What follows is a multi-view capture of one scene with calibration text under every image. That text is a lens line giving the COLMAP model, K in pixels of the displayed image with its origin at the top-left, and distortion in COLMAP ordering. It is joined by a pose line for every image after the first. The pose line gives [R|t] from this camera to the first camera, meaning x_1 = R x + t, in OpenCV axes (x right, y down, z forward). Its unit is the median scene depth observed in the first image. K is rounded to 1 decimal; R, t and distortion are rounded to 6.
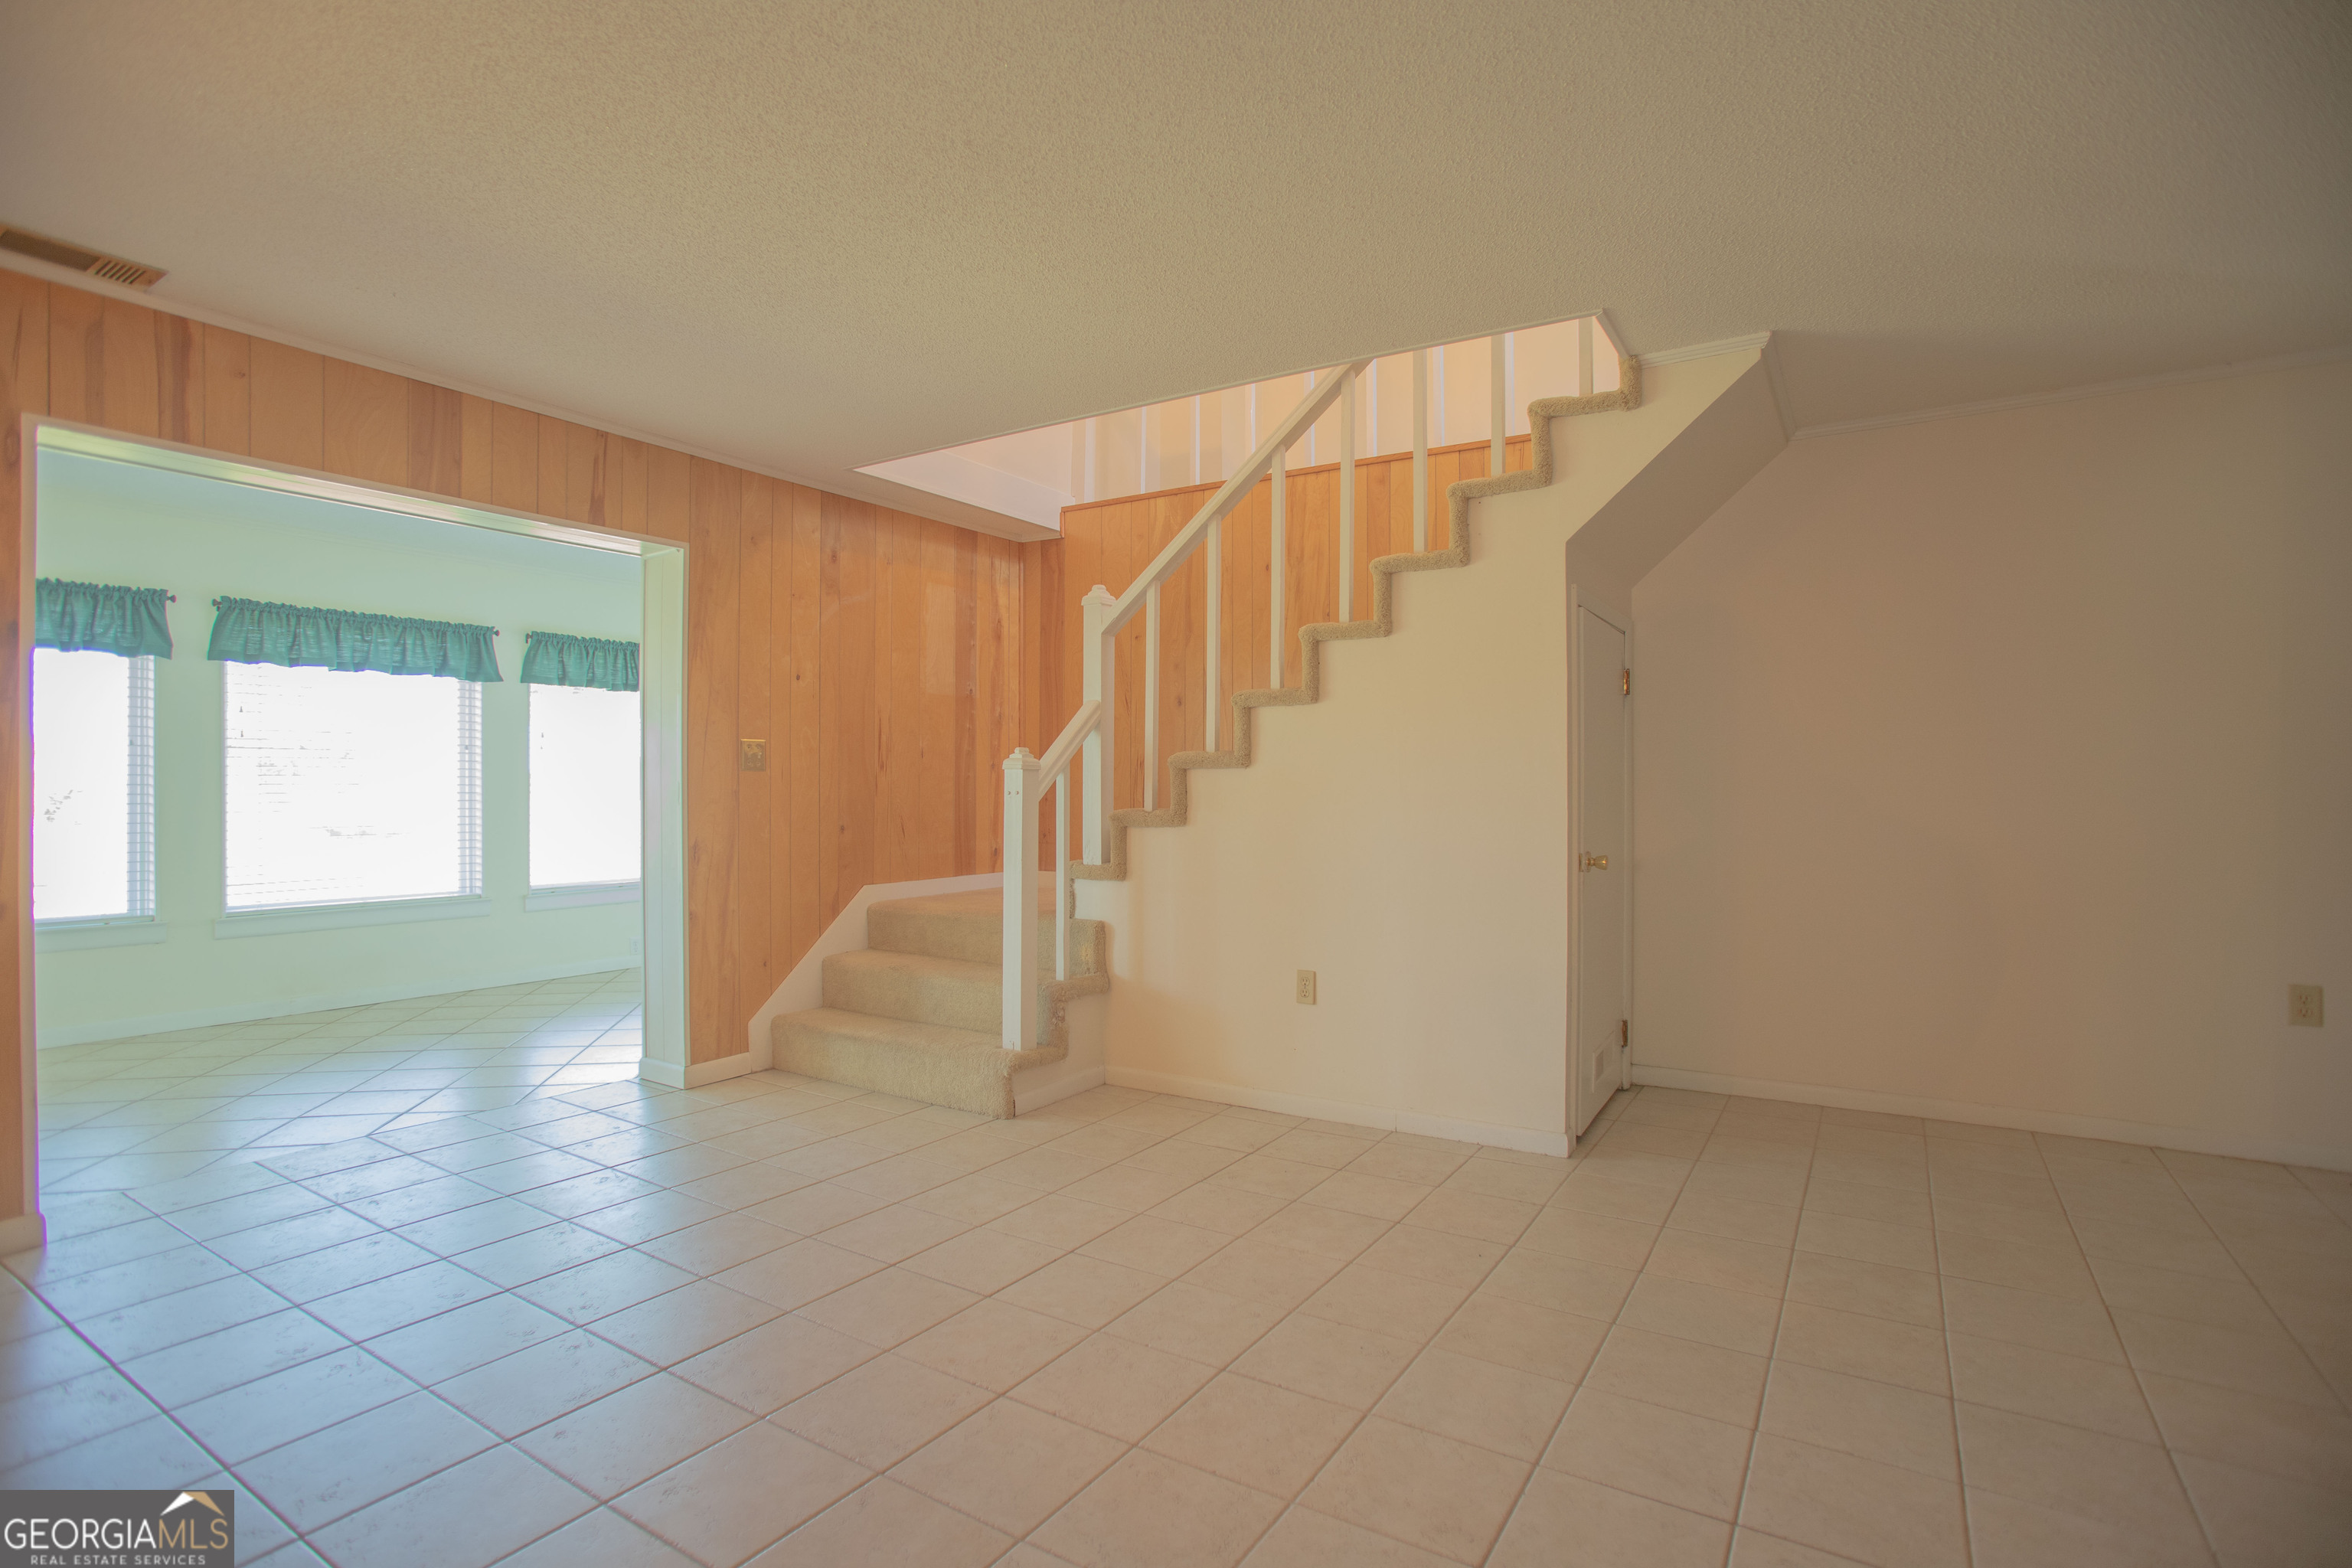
lens RADIAL K [[1133.7, 0, 1175.4], [0, 1133.7, 799.0], [0, 0, 1]] dist [-0.028298, 0.005935]
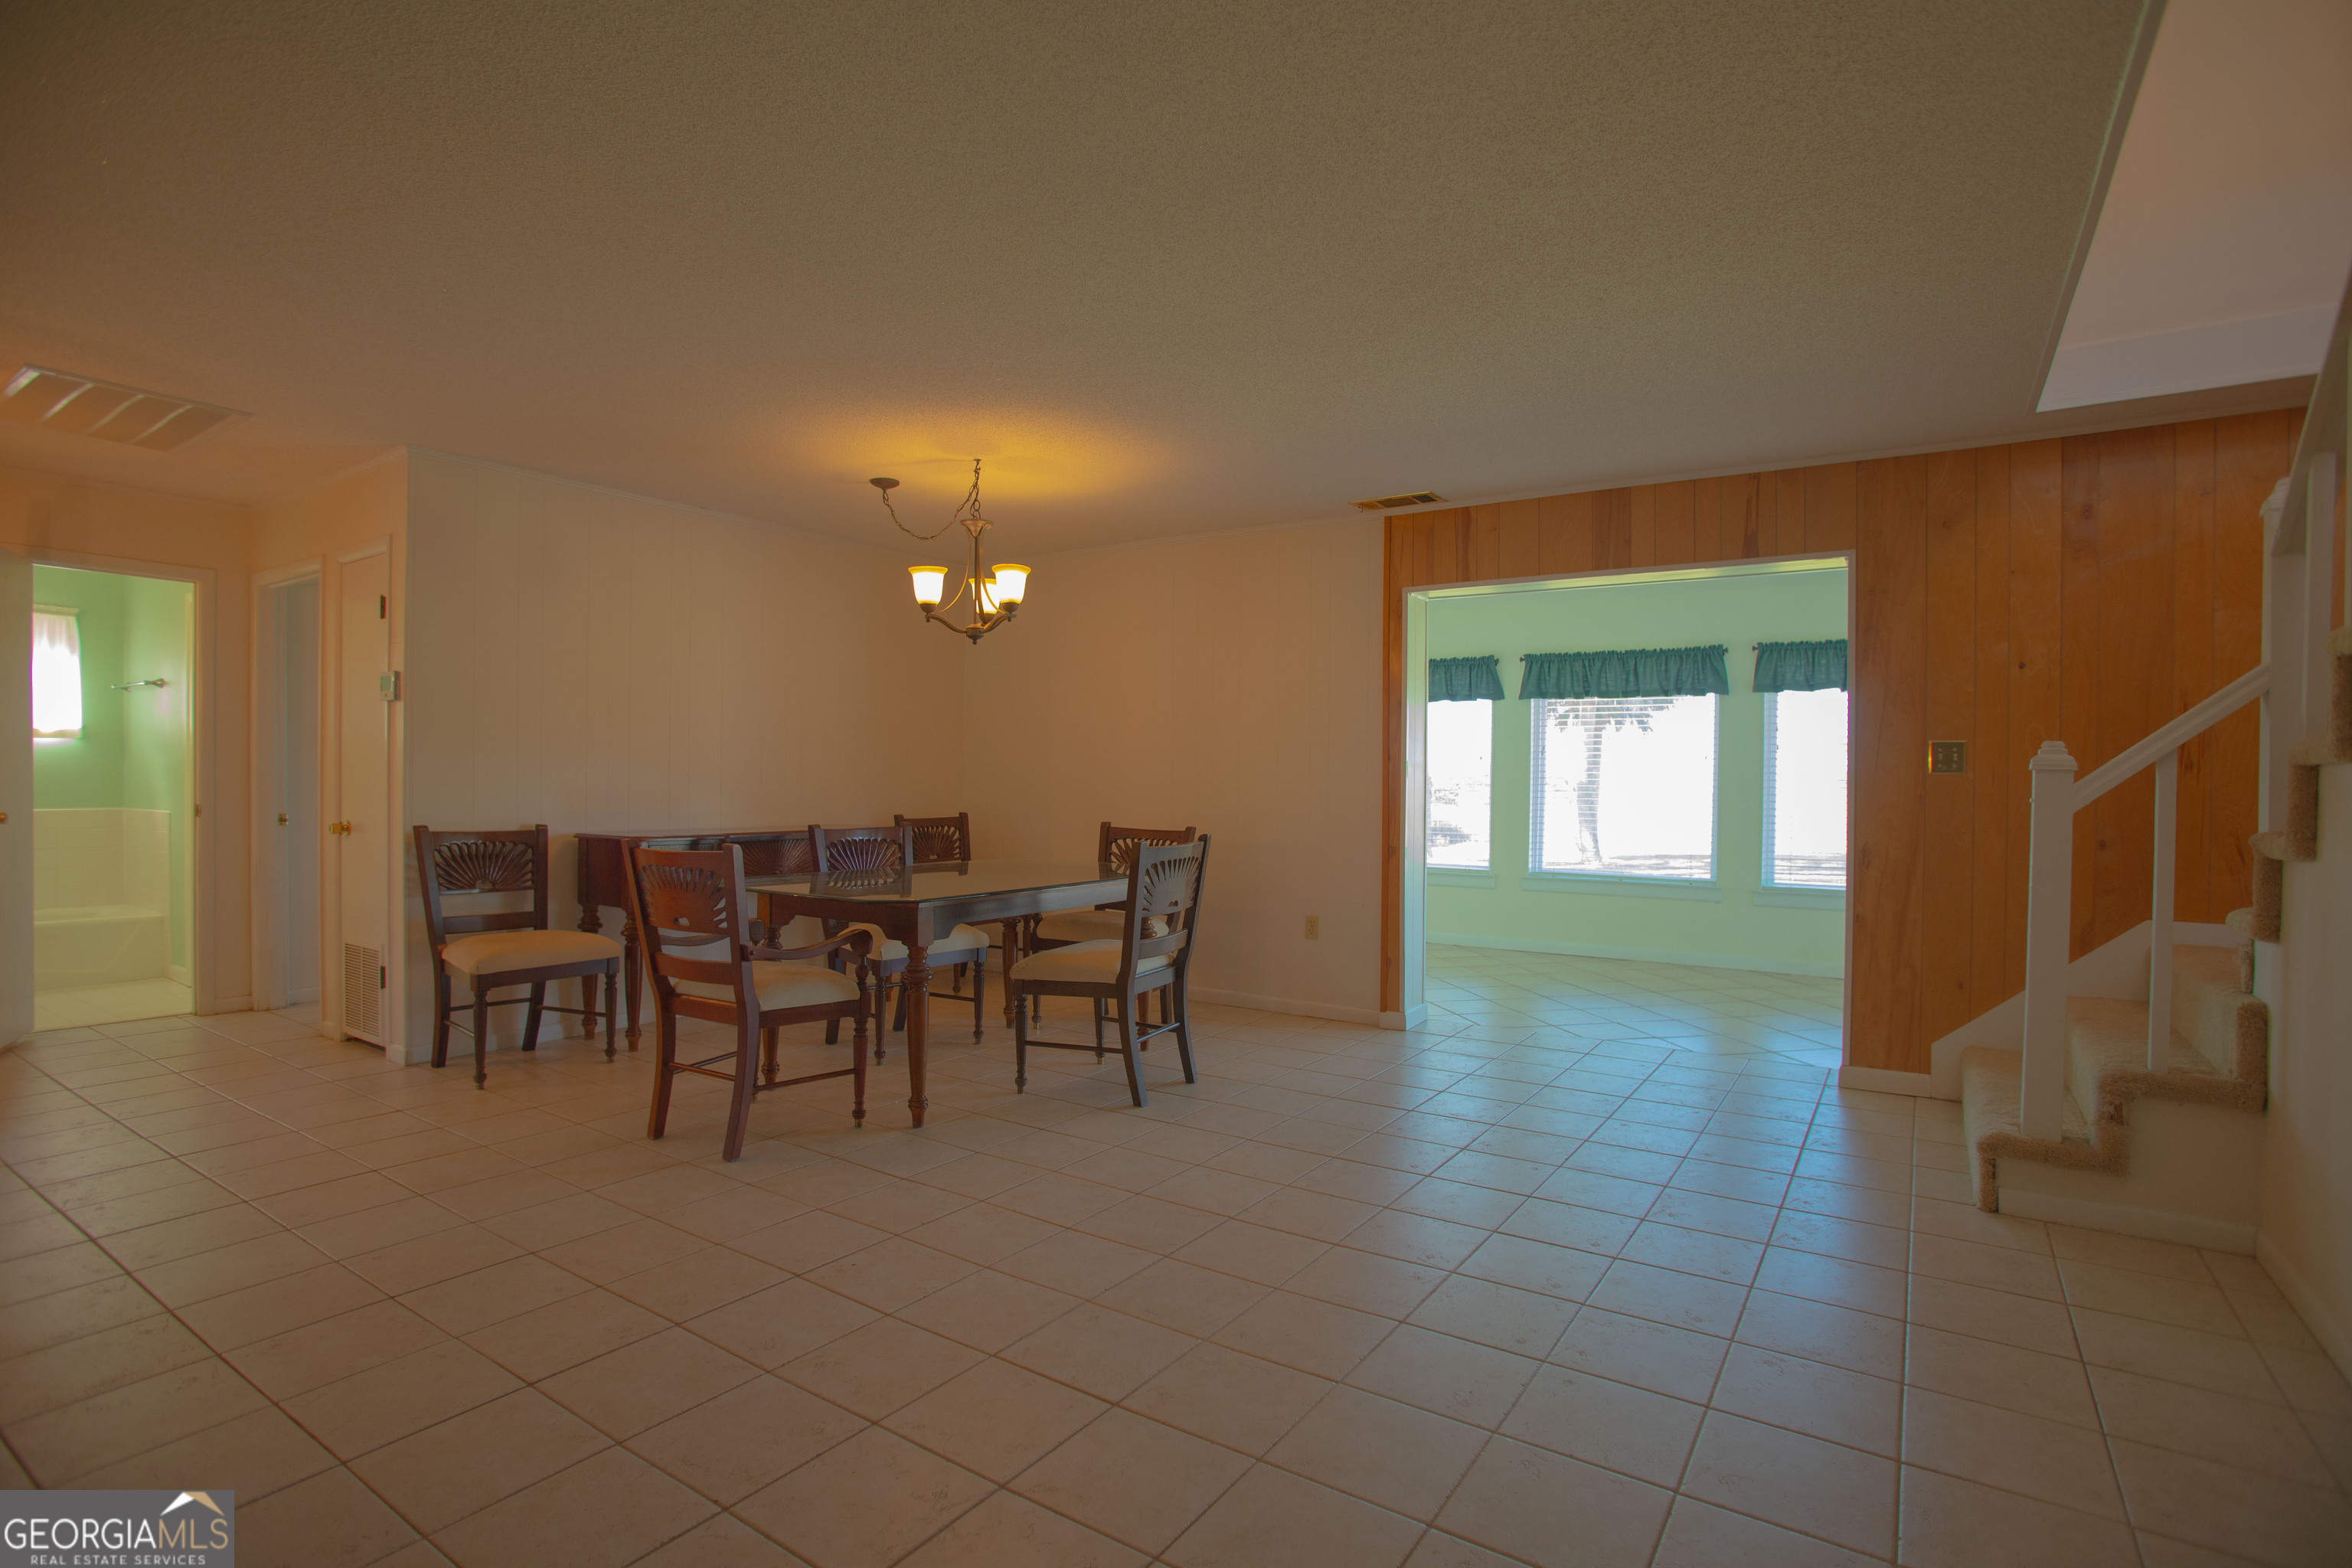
lens RADIAL K [[1133.7, 0, 1175.6], [0, 1133.7, 779.7], [0, 0, 1]] dist [-0.028298, 0.005935]
pose [[0.002458, -0.001526, -0.999996, 0.578605], [-0.023502, 0.999723, -0.001584, -0.003616], [0.999721, 0.023506, 0.002422, 0.391918]]
